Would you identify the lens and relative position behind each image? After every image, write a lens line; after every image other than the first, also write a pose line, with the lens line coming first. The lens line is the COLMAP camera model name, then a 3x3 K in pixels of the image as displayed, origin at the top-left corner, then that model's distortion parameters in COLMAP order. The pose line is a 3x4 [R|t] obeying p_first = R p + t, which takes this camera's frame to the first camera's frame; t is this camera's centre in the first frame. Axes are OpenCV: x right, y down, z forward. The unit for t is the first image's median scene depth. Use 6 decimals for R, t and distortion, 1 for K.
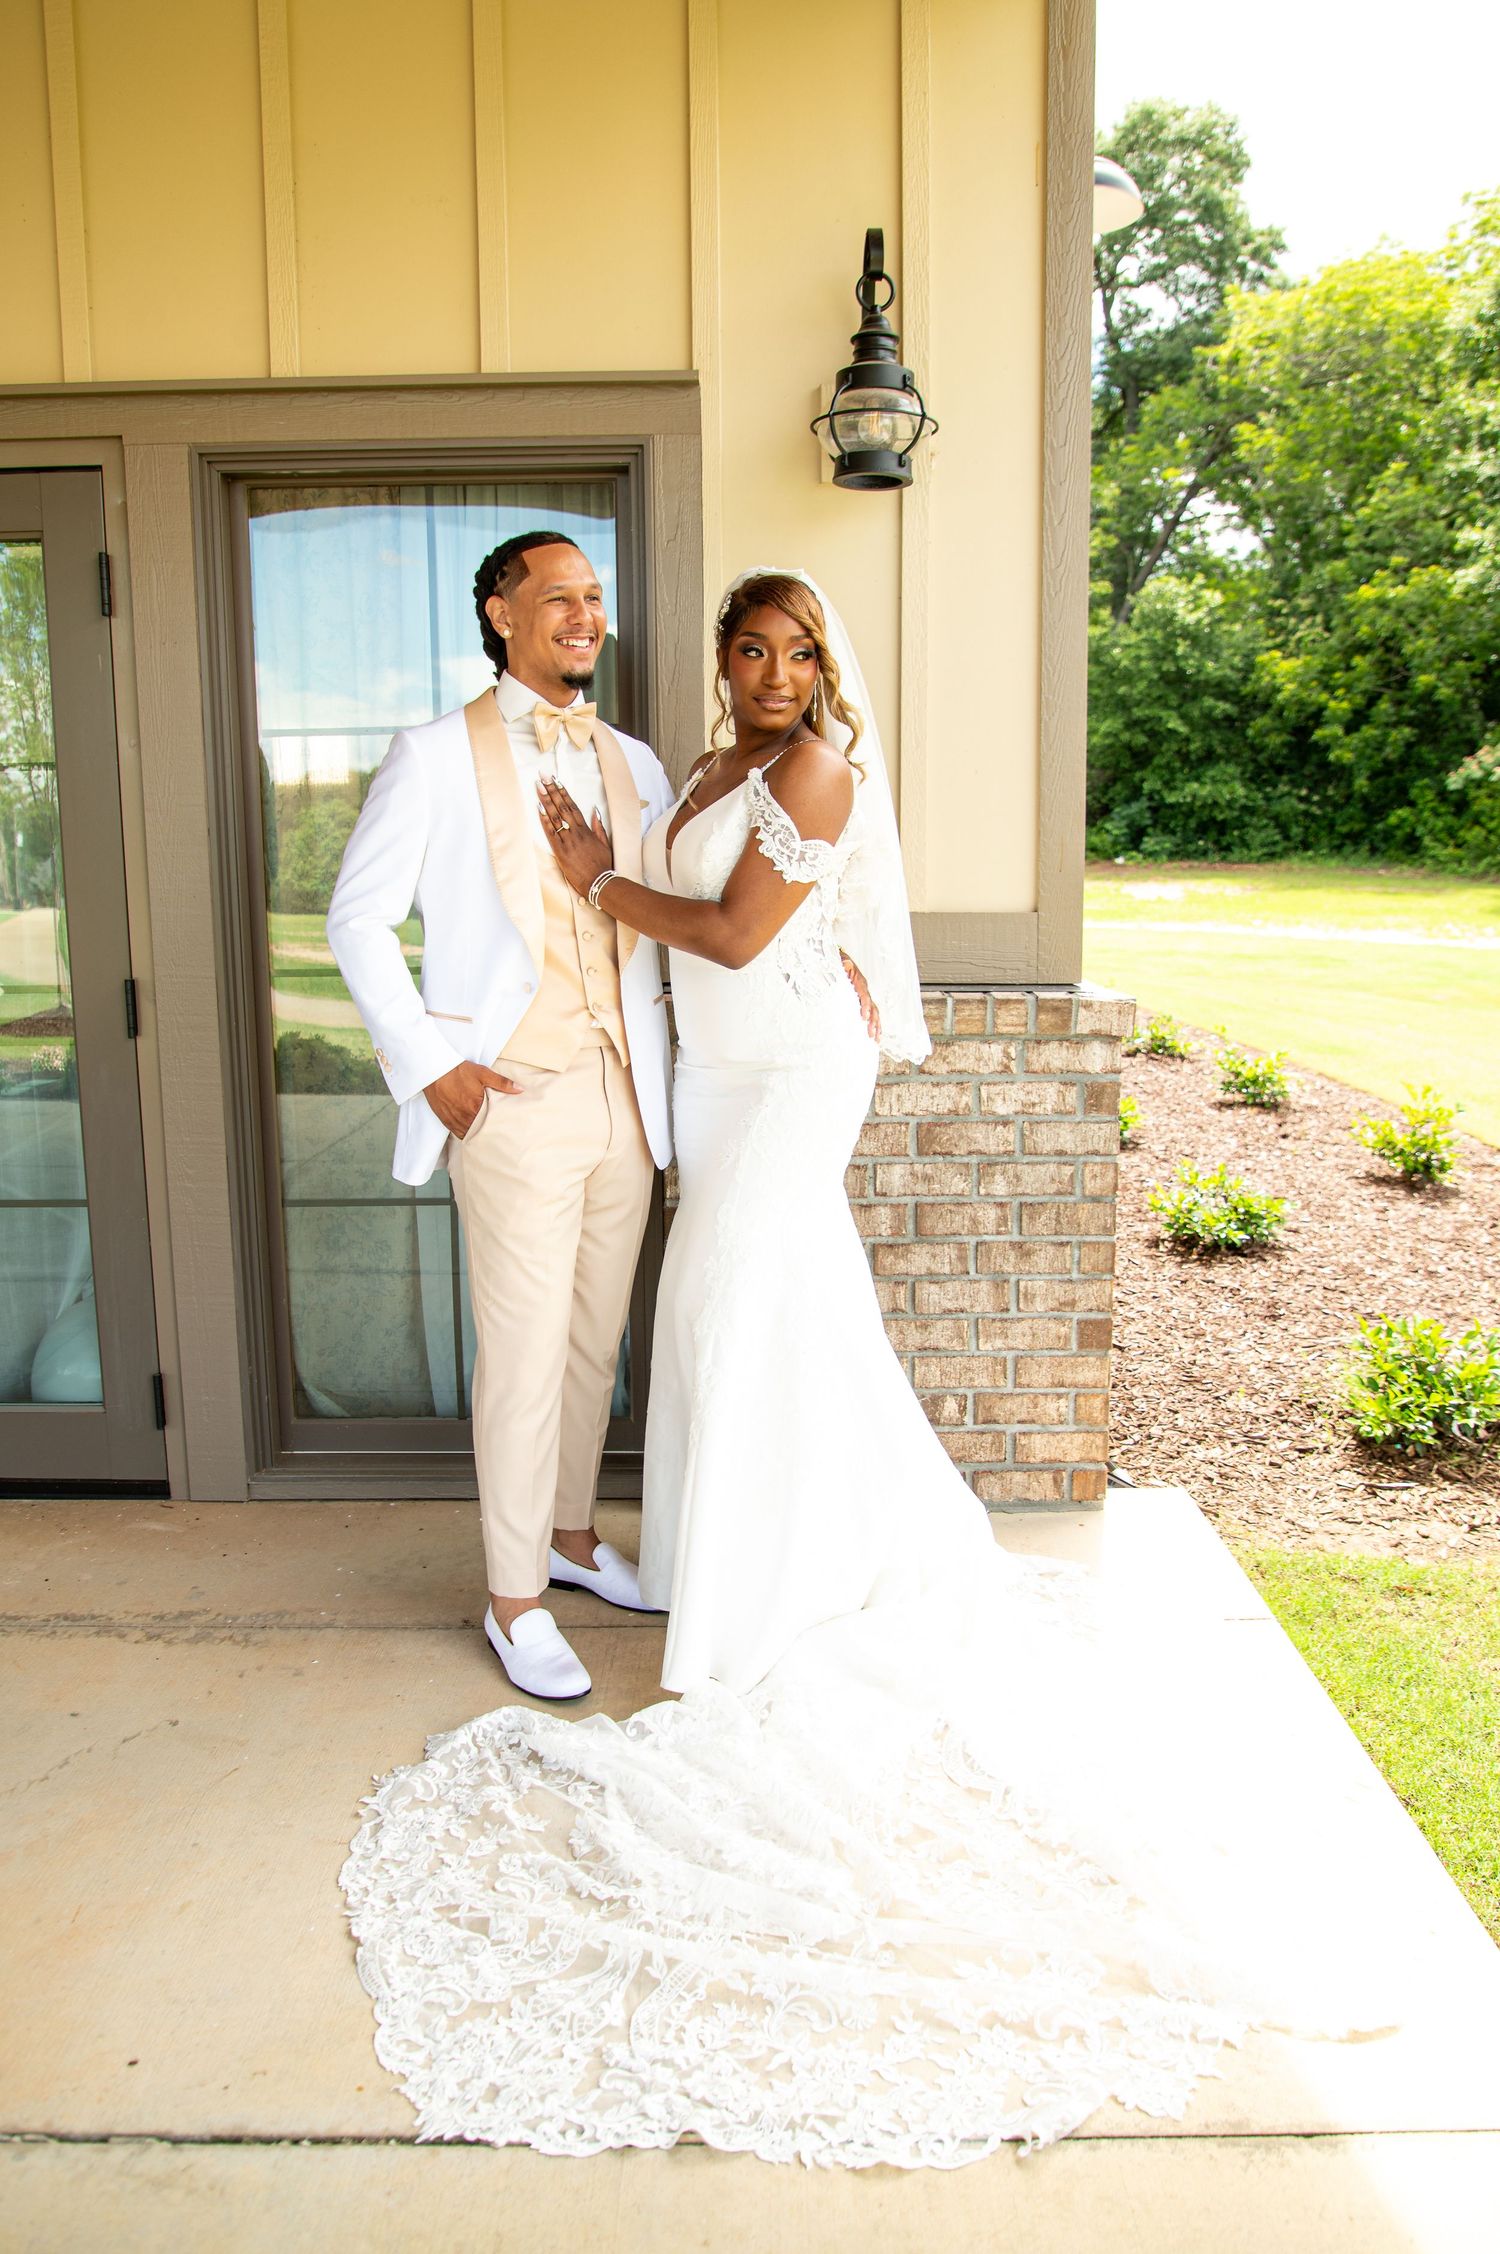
lens RADIAL K [[1648.4, 0, 788.0], [0, 1648.4, 1153.8], [0, 0, 1]] dist [-0.040599, 0.039401]
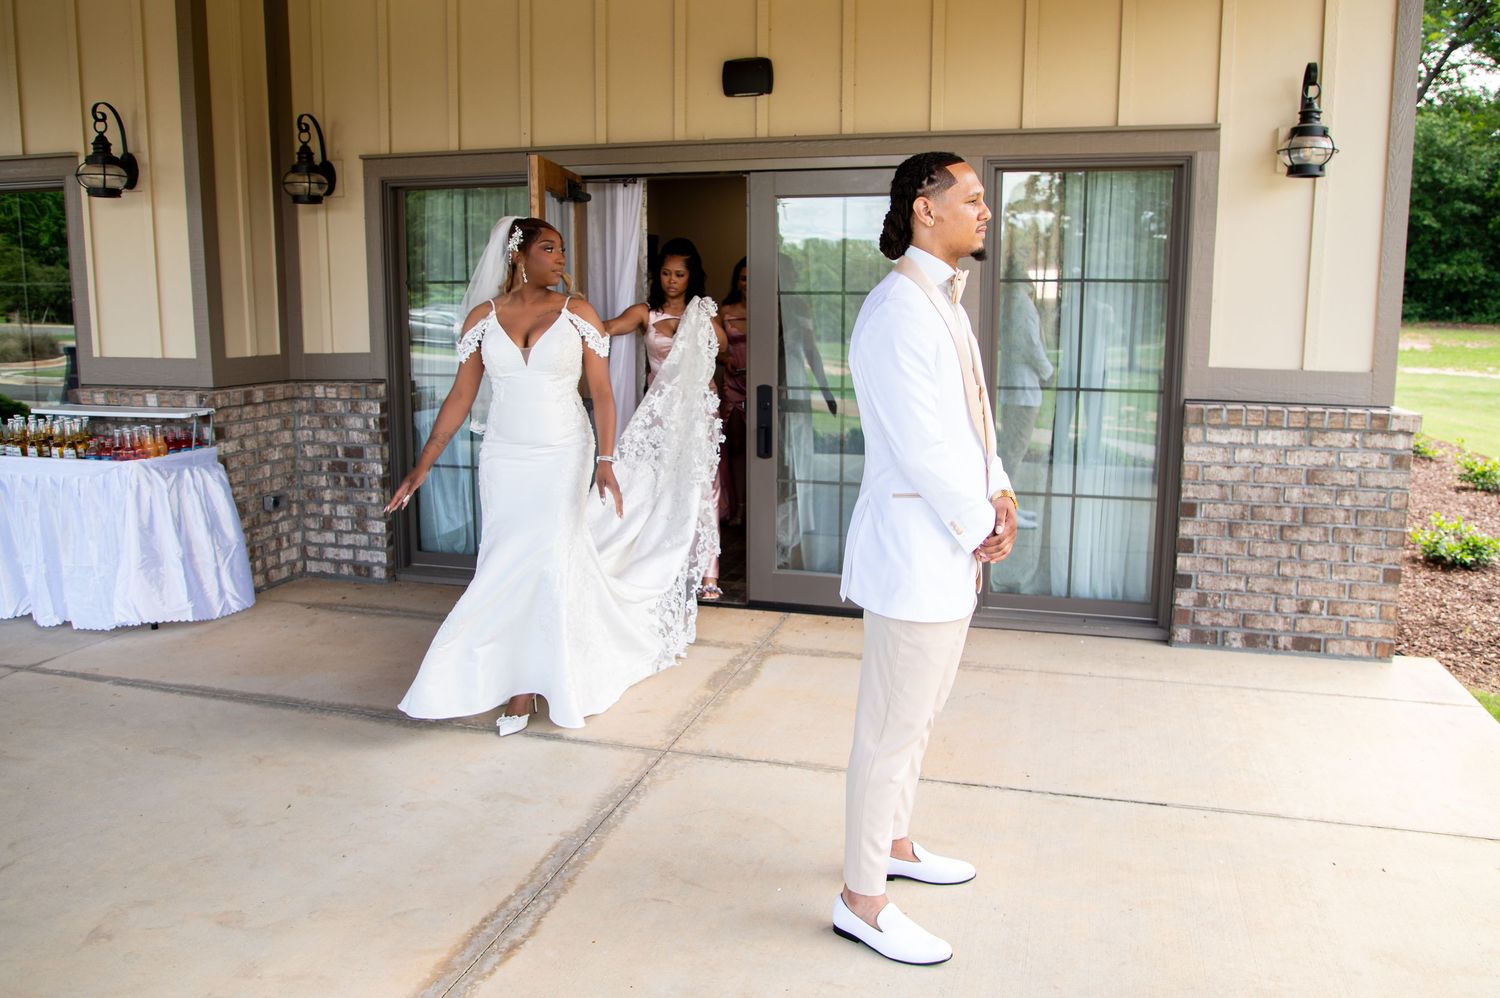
lens RADIAL K [[1255.8, 0, 755.9], [0, 1255.8, 494.6], [0, 0, 1]] dist [-0.047095, 0.059061]
pose [[0.967231, 0.051797, -0.248559, -0.205729], [-0.058029, 0.998156, -0.017808, 0.082922], [0.247179, 0.031648, 0.968453, -0.725492]]
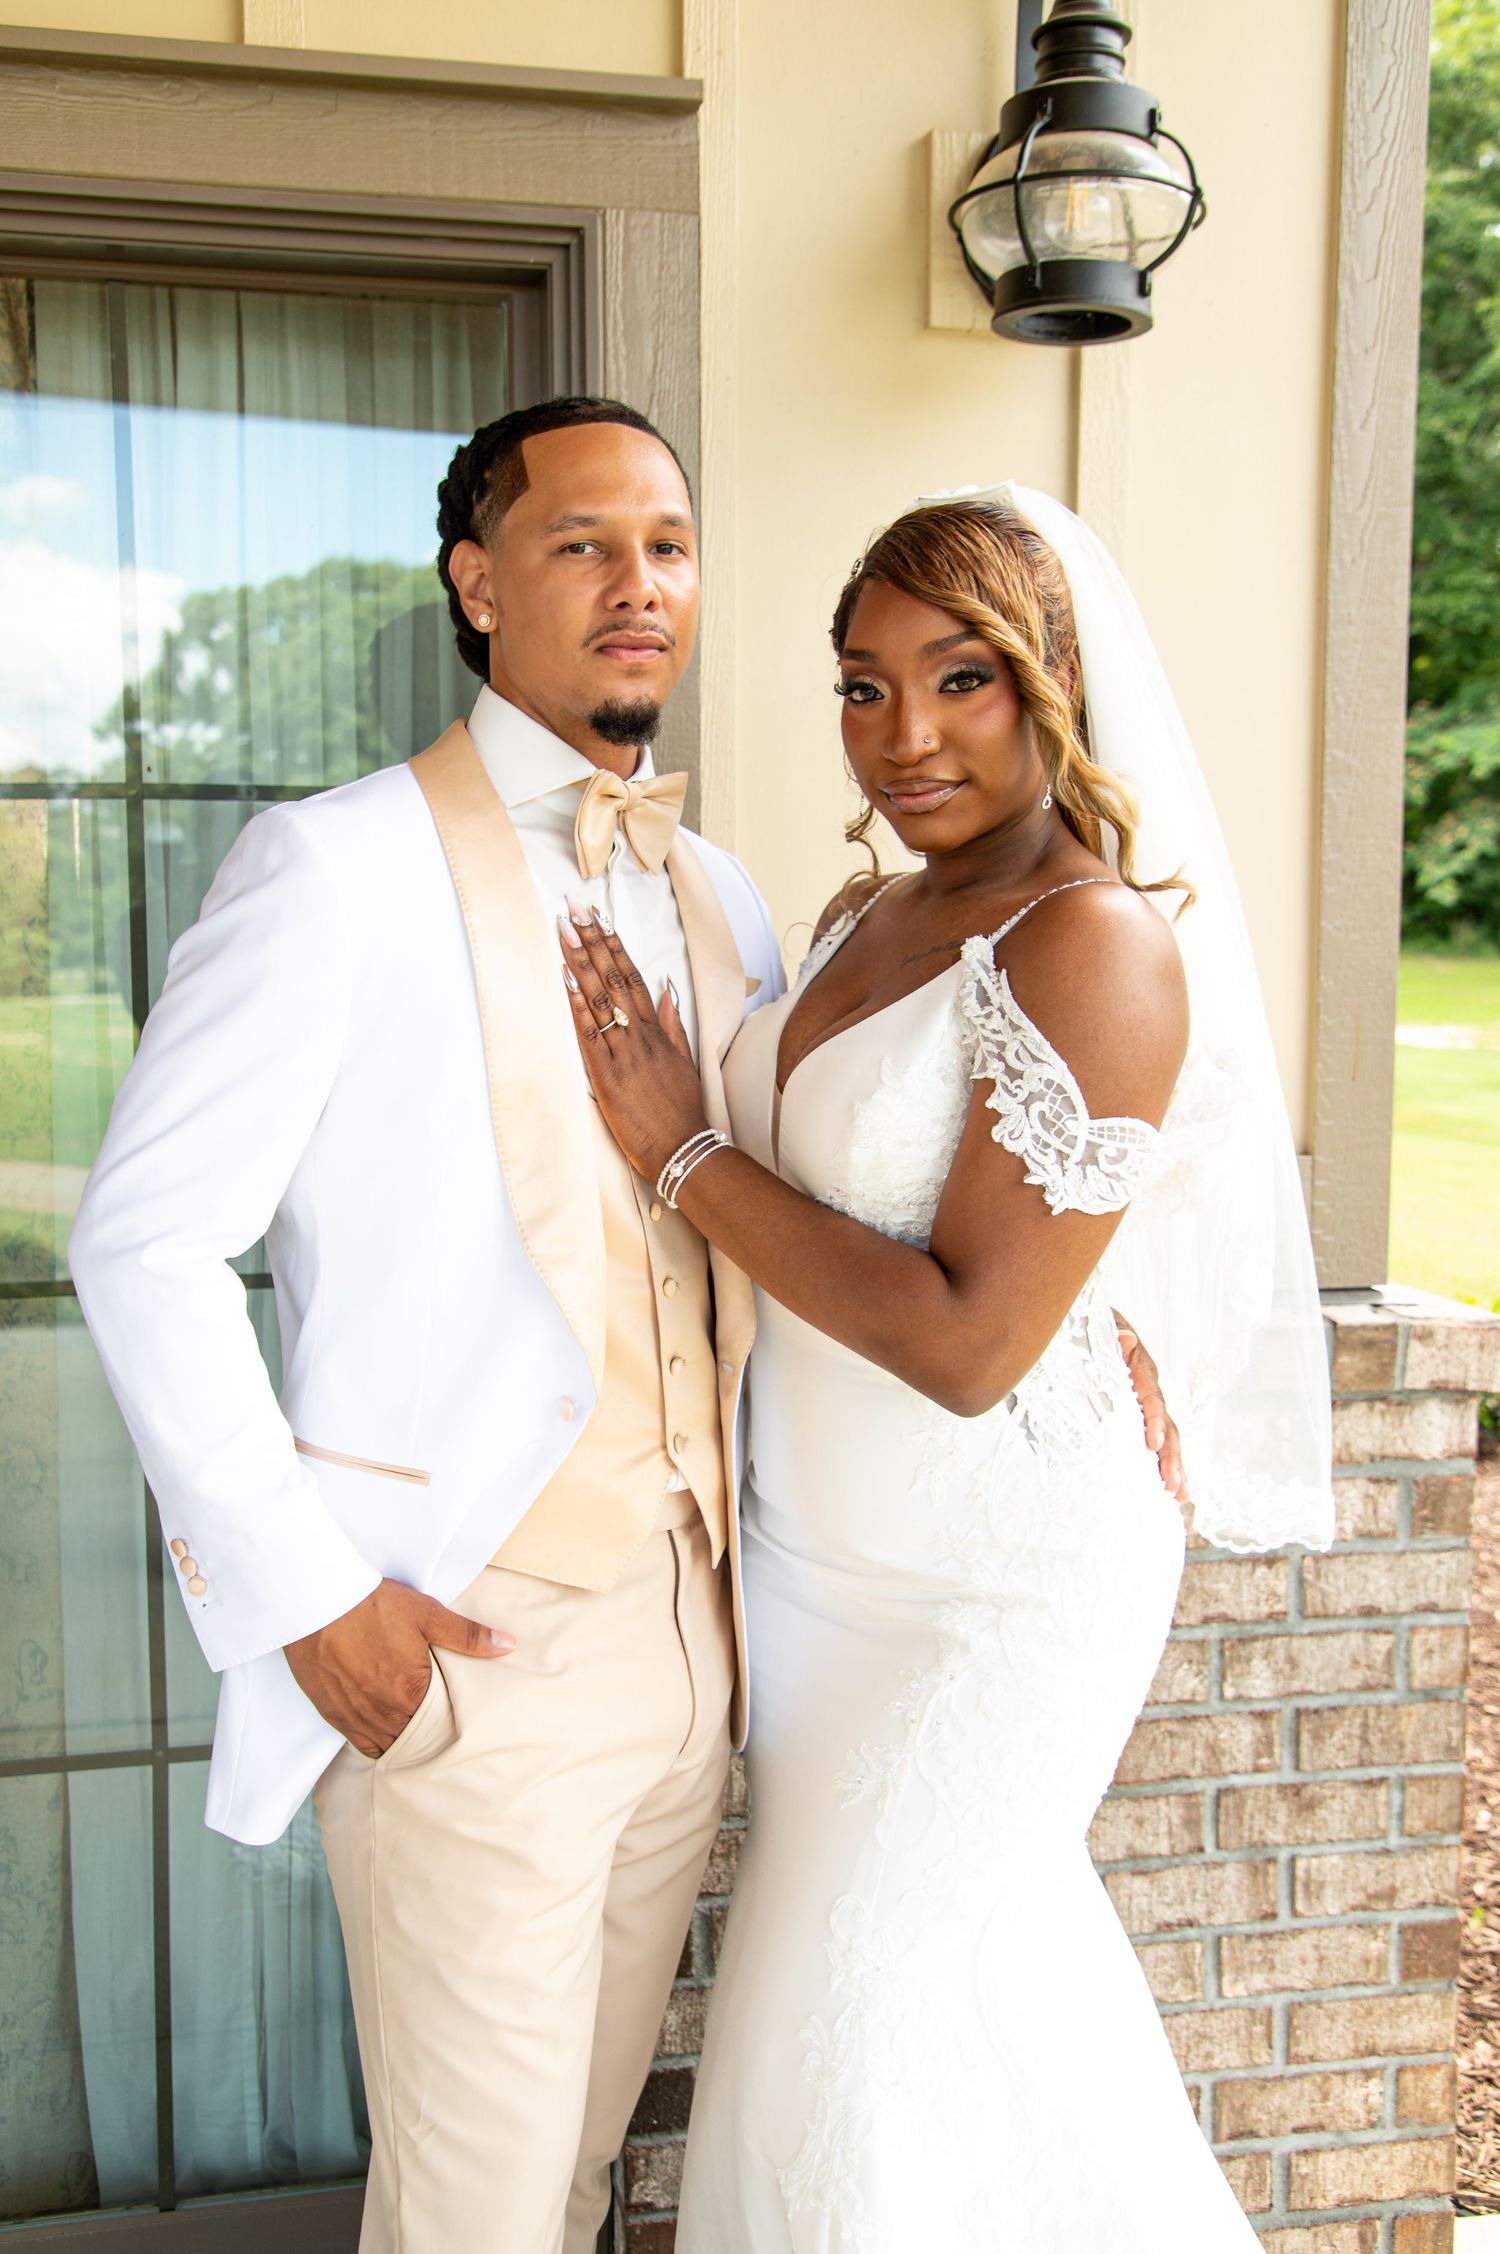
lens RADIAL K [[1915.2, 0, 680.7], [0, 1915.2, 1075.8], [0, 0, 1]] dist [0.041883, 0.009930]
pose [[0.984363, -0.010598, 0.175832, -0.156475], [0.018971, 0.998761, -0.046007, -0.146049], [-0.175127, 0.048623, 0.983345, 0.420669]]
